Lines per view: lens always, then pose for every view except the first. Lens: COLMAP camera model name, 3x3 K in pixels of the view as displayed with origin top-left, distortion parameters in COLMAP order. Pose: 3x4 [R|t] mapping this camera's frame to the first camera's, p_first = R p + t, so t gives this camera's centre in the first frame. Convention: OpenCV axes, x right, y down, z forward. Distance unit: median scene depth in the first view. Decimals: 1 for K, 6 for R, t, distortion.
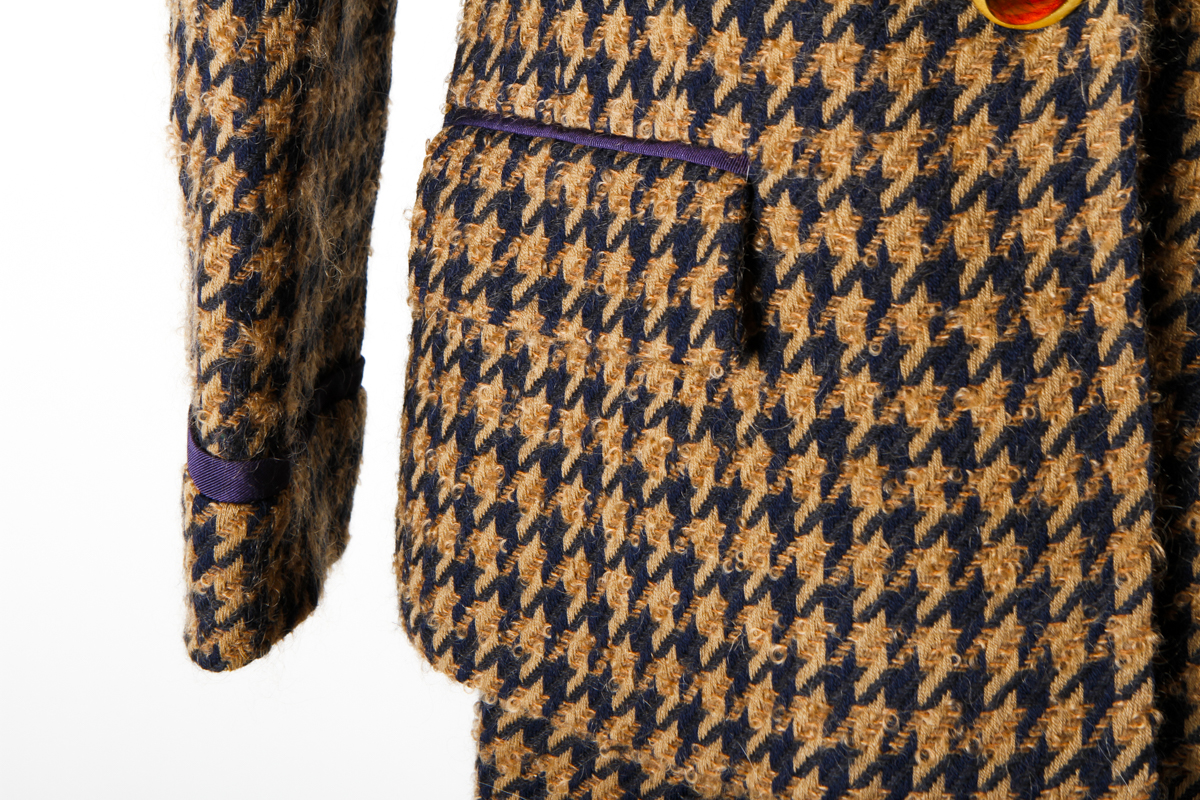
lens RADIAL K [[3074.0, 0, 600.0], [0, 3074.0, 400.0], [0, 0, 1]] dist [0.087897, 0.512743]
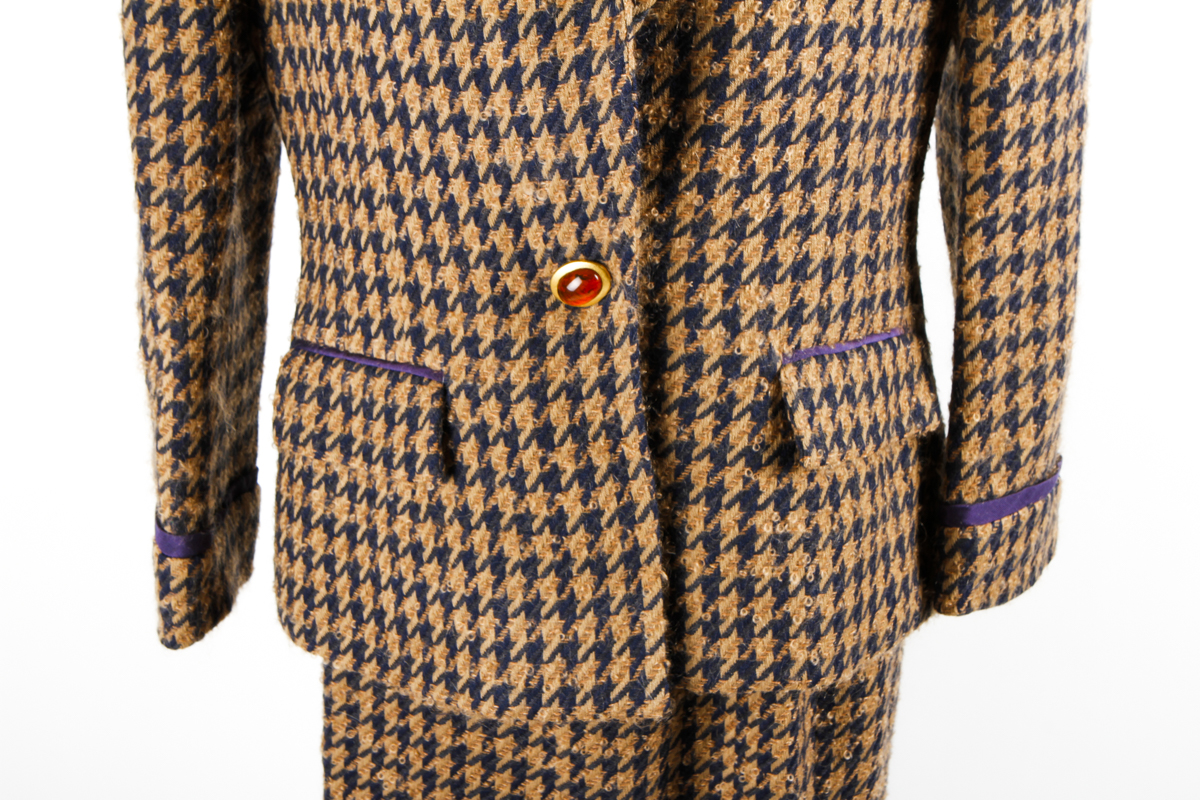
lens RADIAL K [[2185.8, 0, 600.0], [0, 2185.8, 400.0], [0, 0, 1]] dist [-0.024191, -0.109142]
pose [[0.998945, -0.026846, 0.037261, 0.090365], [0.026919, 0.999637, -0.001460, -0.055687], [-0.037208, 0.002461, 0.999305, -0.322259]]
